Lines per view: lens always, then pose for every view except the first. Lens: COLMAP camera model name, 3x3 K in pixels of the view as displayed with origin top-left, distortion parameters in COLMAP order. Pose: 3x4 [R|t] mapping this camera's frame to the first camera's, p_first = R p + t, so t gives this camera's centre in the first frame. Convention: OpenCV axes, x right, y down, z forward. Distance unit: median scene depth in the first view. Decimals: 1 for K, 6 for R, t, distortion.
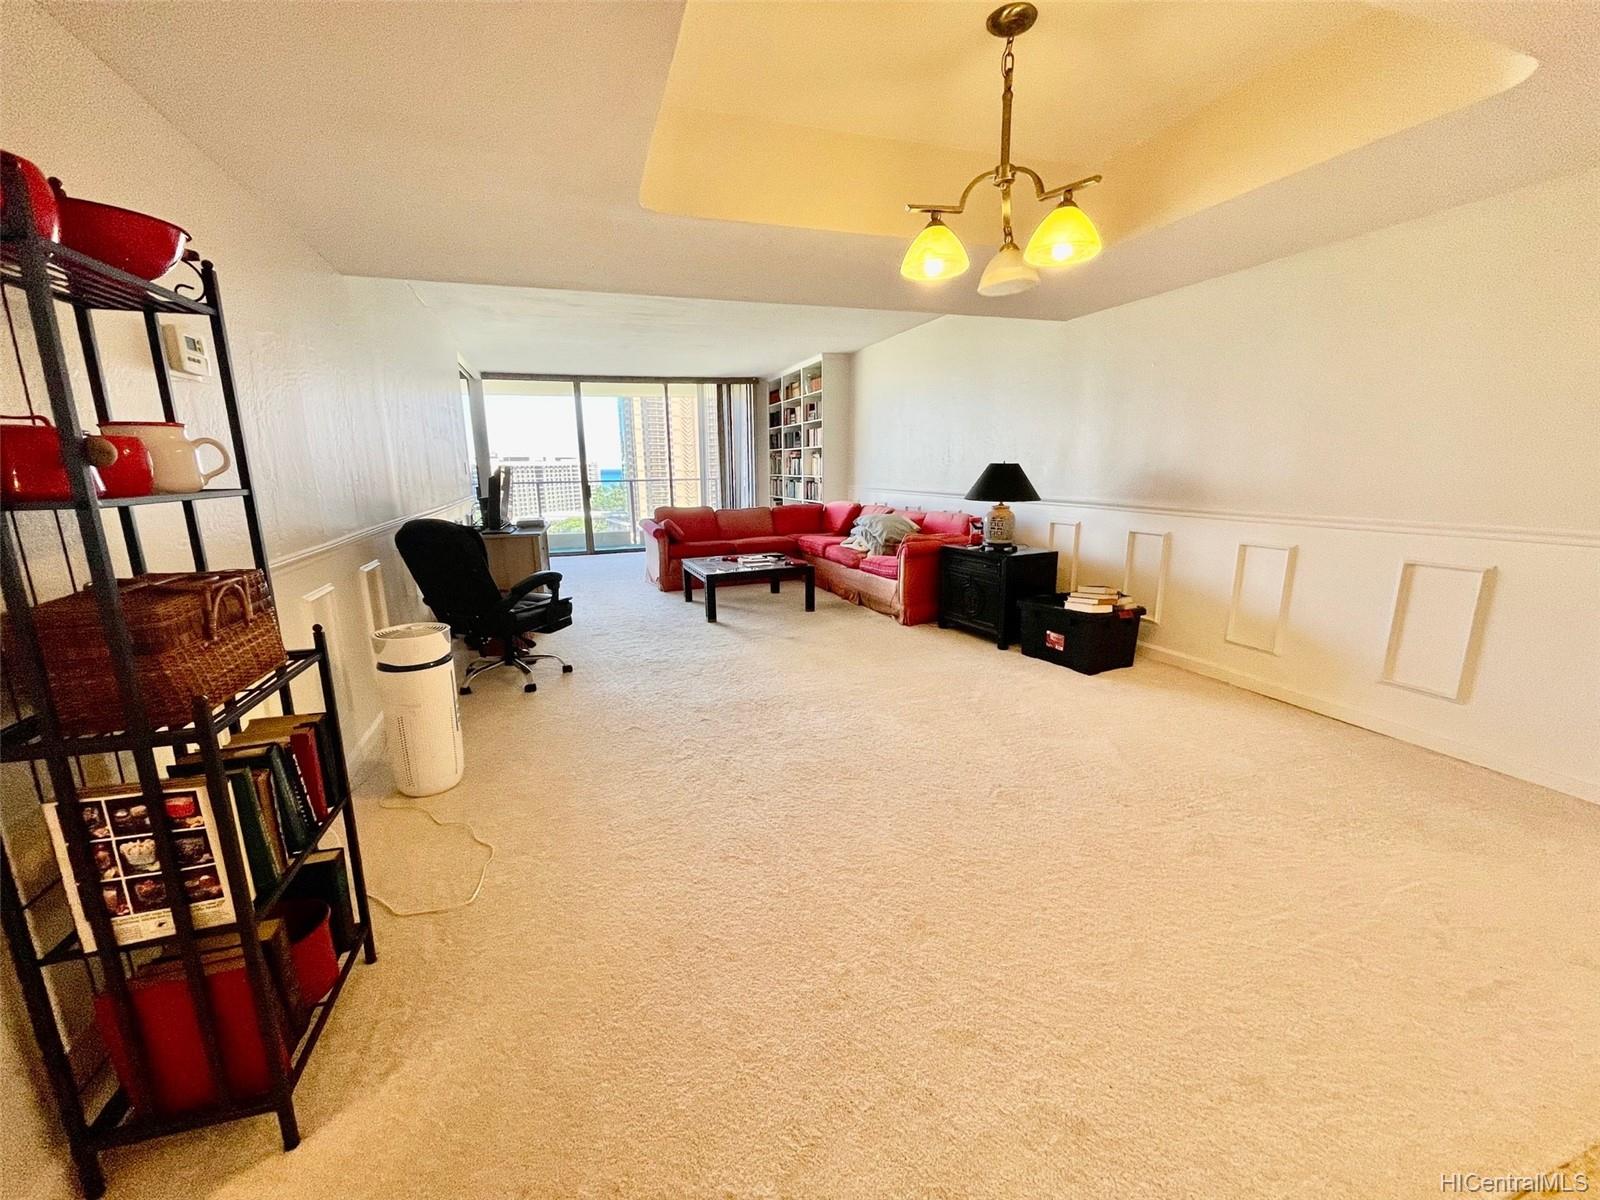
lens RADIAL K [[646.0, 0, 800.0], [0, 646.0, 600.0], [0, 0, 1]] dist [0.000885, -0.000042]
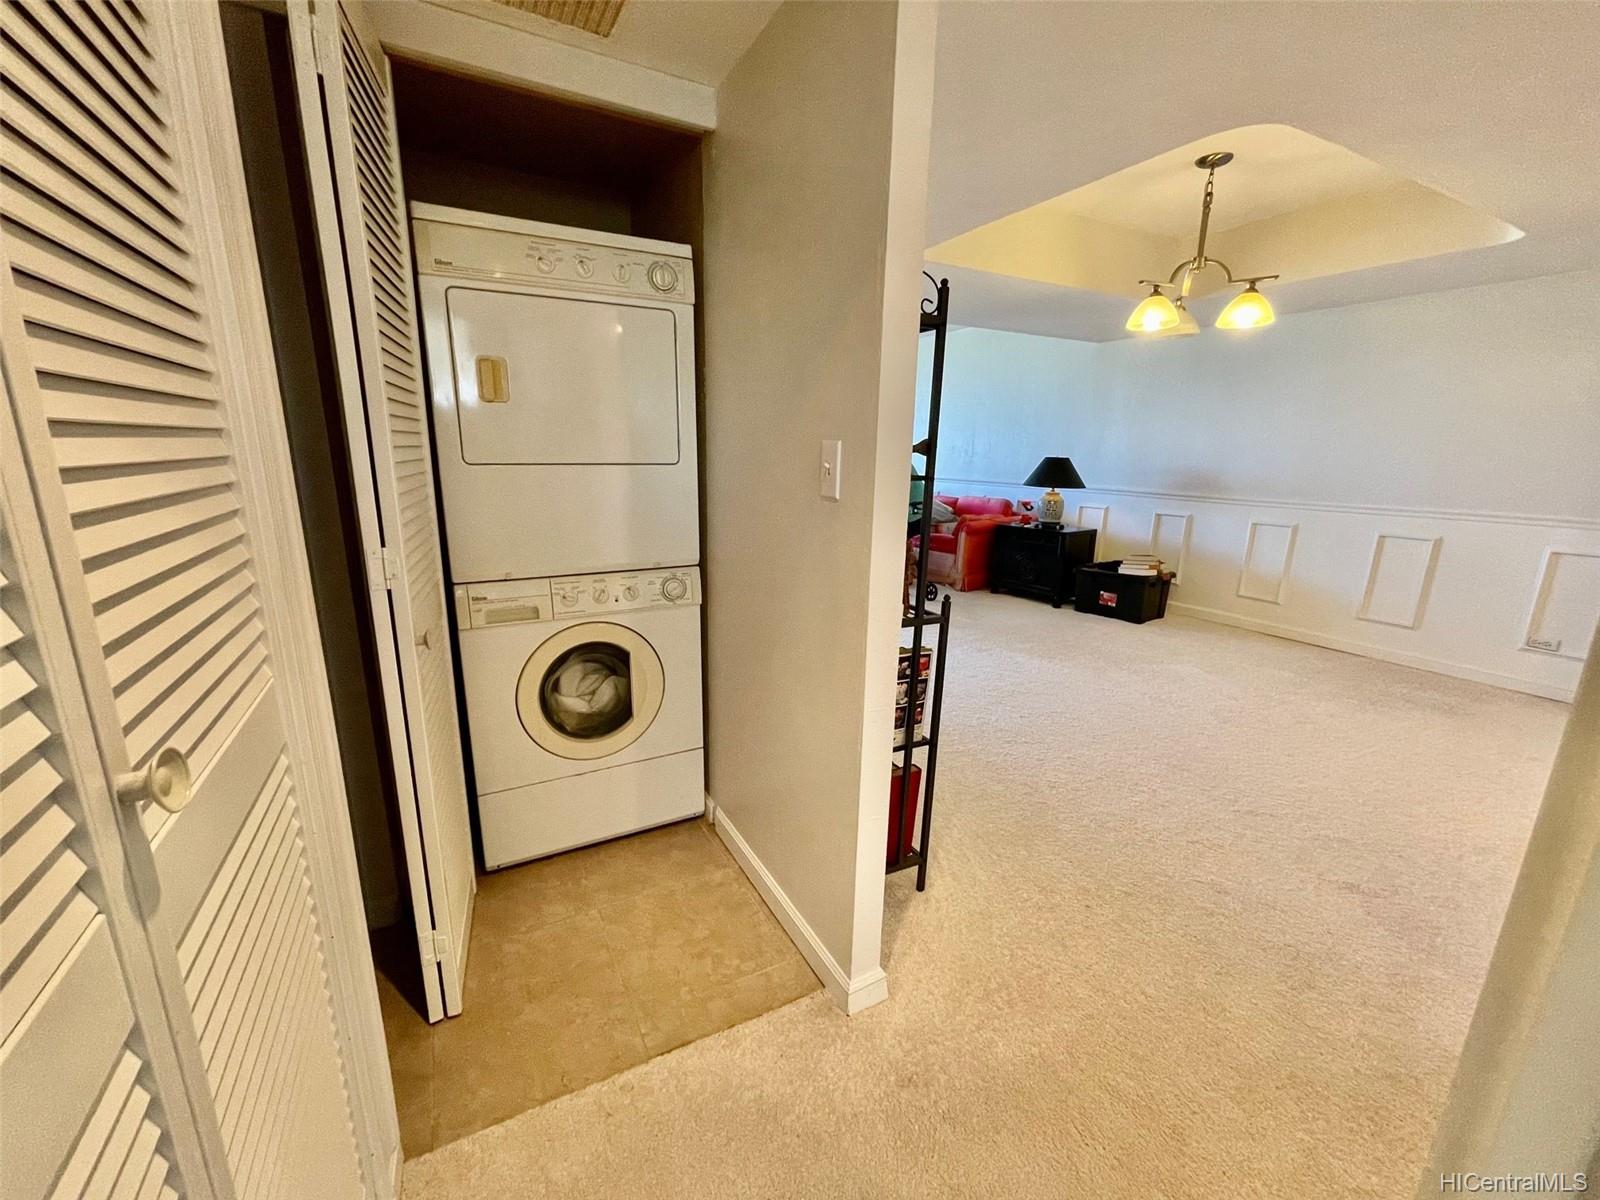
lens RADIAL K [[646.0, 0, 800.0], [0, 646.0, 600.0], [0, 0, 1]] dist [0.000885, -0.000042]
pose [[0.986246, -0.011094, 0.164909, -0.416309], [0.007345, 0.999701, 0.023322, 0.031479], [-0.165118, -0.021790, 0.986033, -0.155269]]
